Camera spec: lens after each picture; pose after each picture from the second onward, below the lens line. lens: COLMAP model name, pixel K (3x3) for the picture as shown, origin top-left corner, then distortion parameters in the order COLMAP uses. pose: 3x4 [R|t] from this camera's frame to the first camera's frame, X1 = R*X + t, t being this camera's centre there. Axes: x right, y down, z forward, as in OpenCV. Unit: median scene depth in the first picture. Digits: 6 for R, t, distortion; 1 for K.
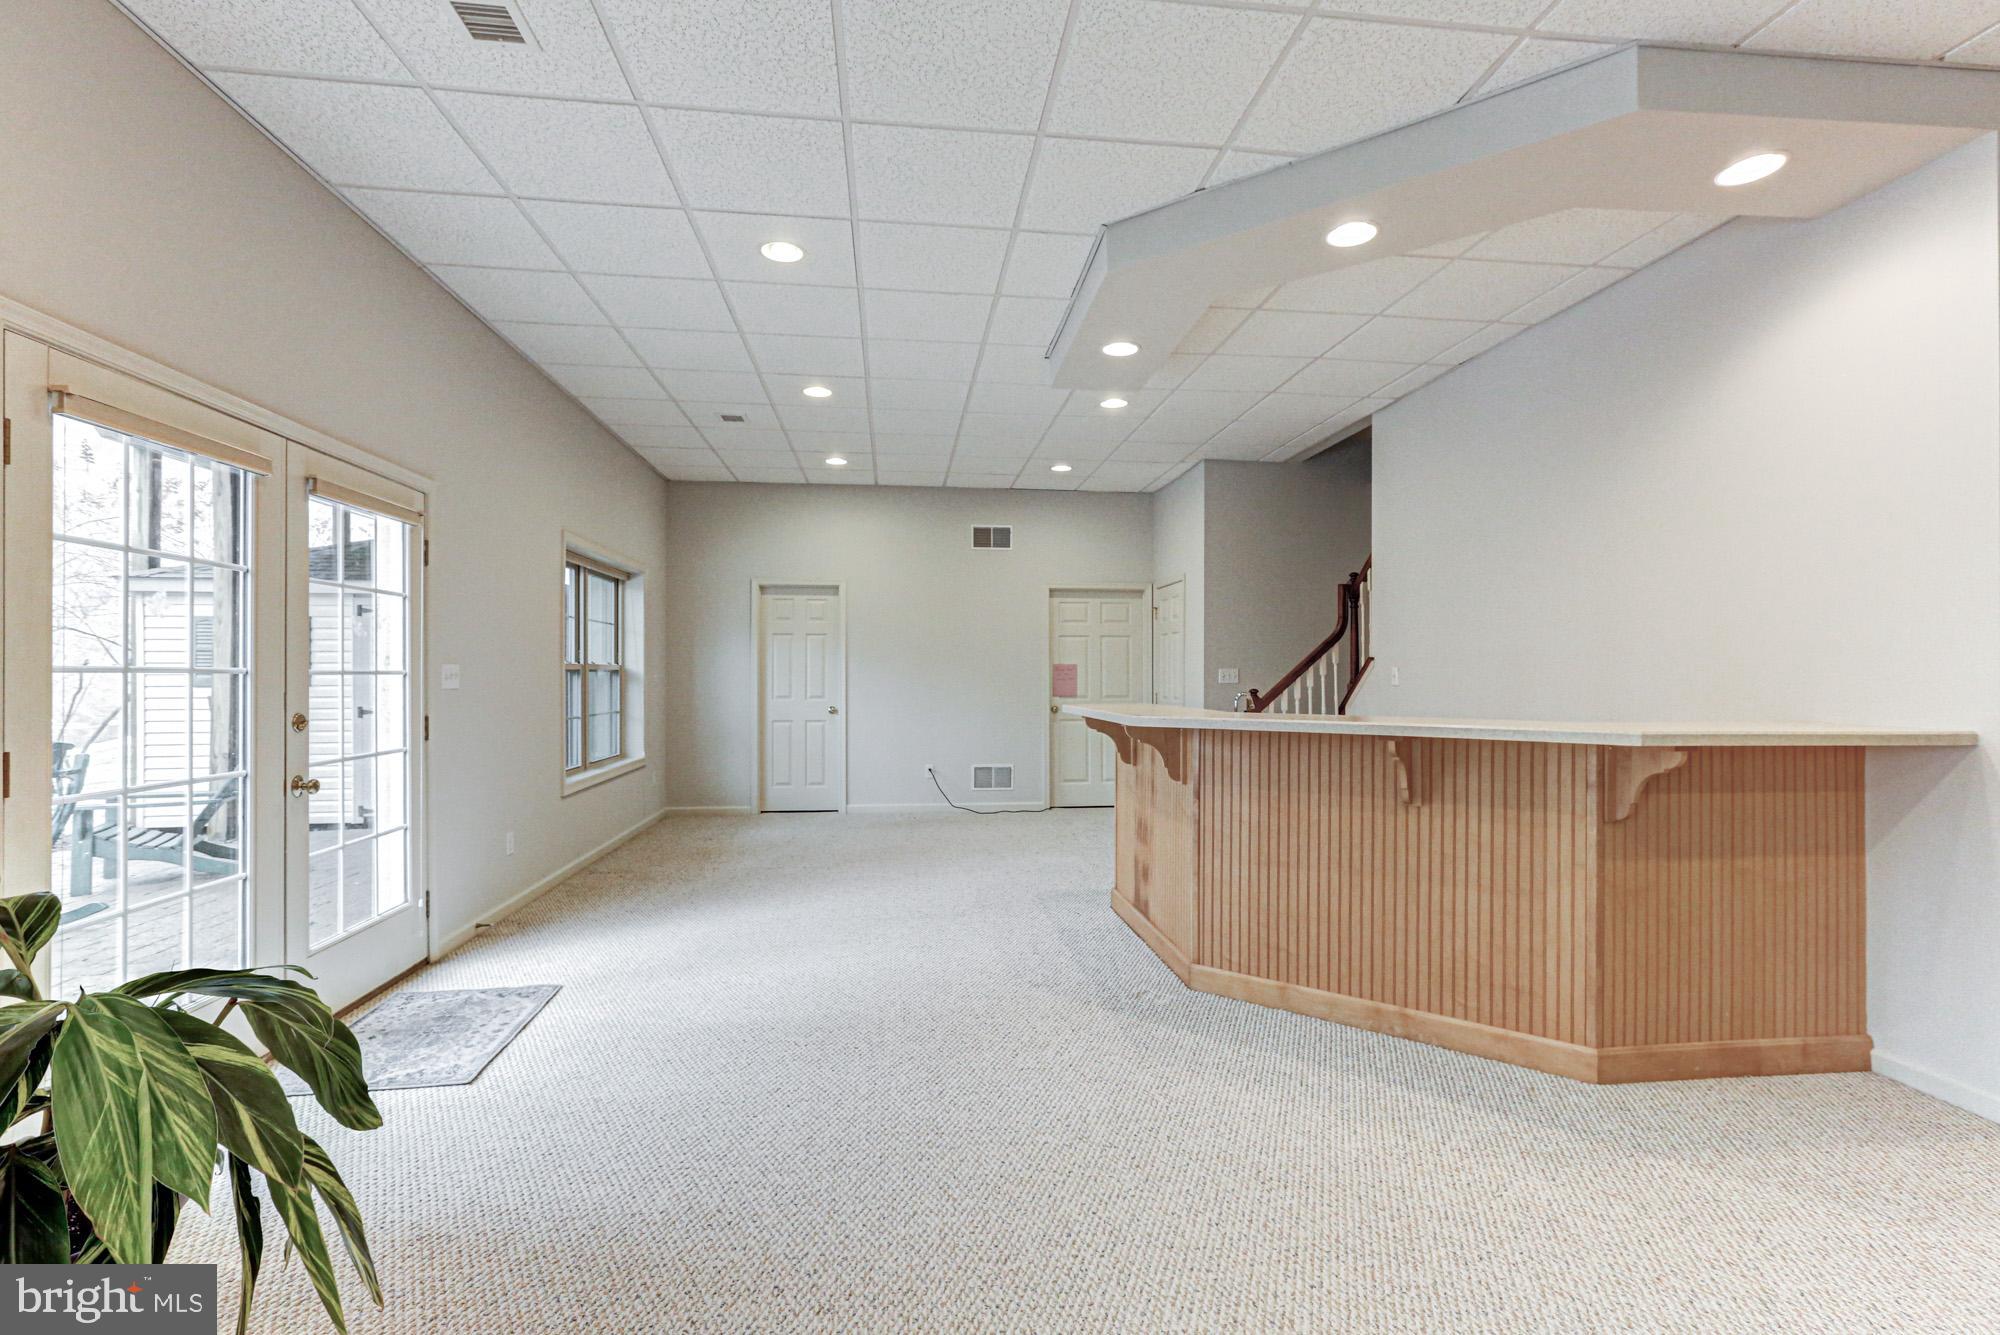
lens RADIAL K [[912.2, 0, 1010.7], [0, 912.2, 632.4], [0, 0, 1]] dist [-0.043391, 0.024389]
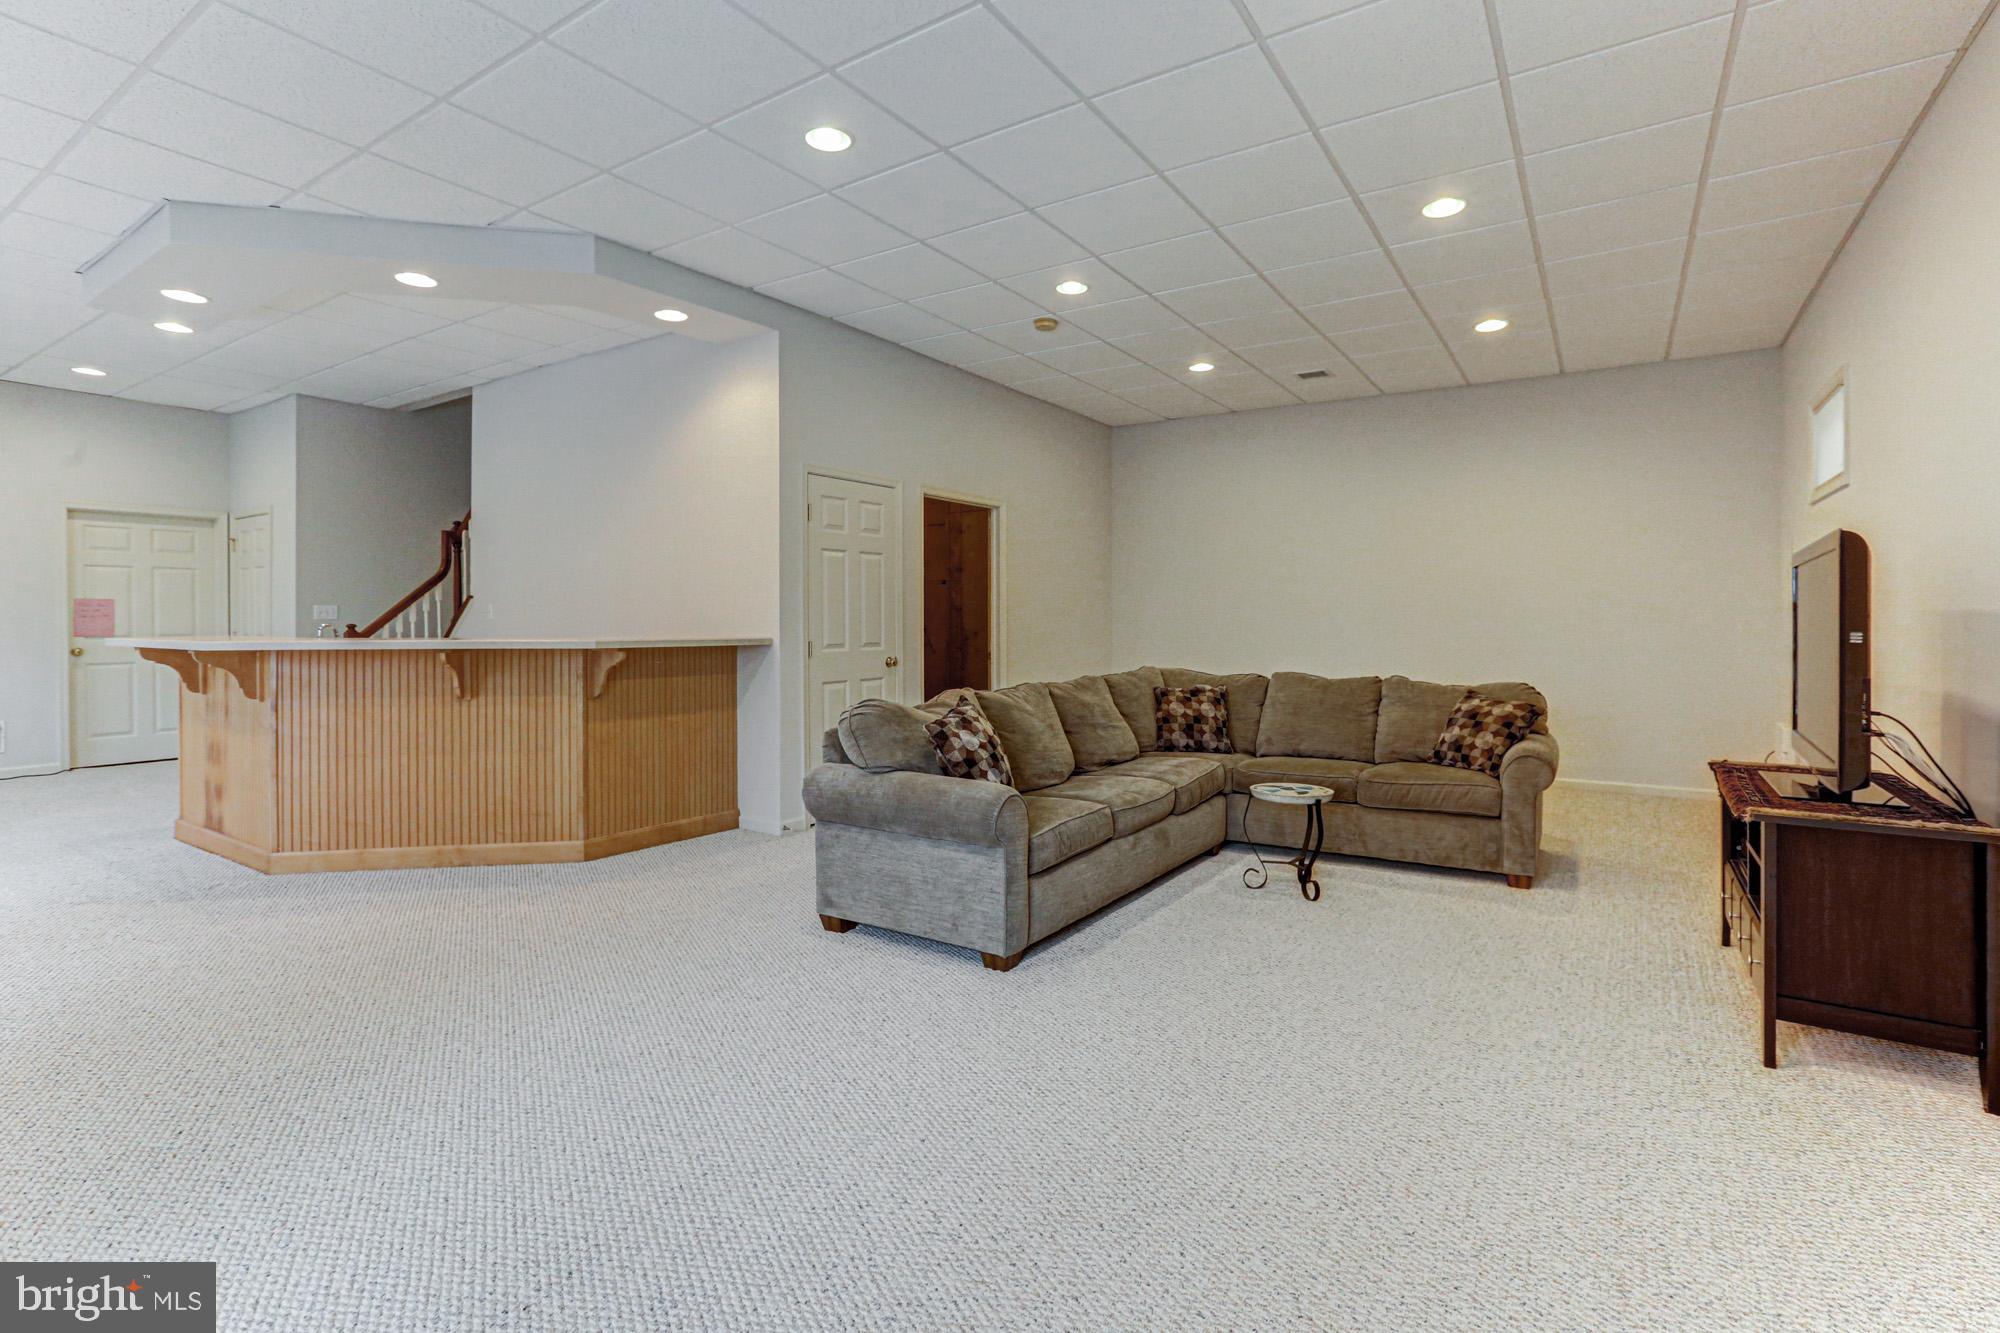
lens RADIAL K [[912.2, 0, 1010.7], [0, 912.2, 631.4], [0, 0, 1]] dist [-0.043391, 0.024389]
pose [[0.645904, -0.012110, 0.763323, -0.070799], [-0.035351, 0.998327, 0.045752, -0.007819], [-0.762600, -0.056536, 0.644395, -0.523934]]
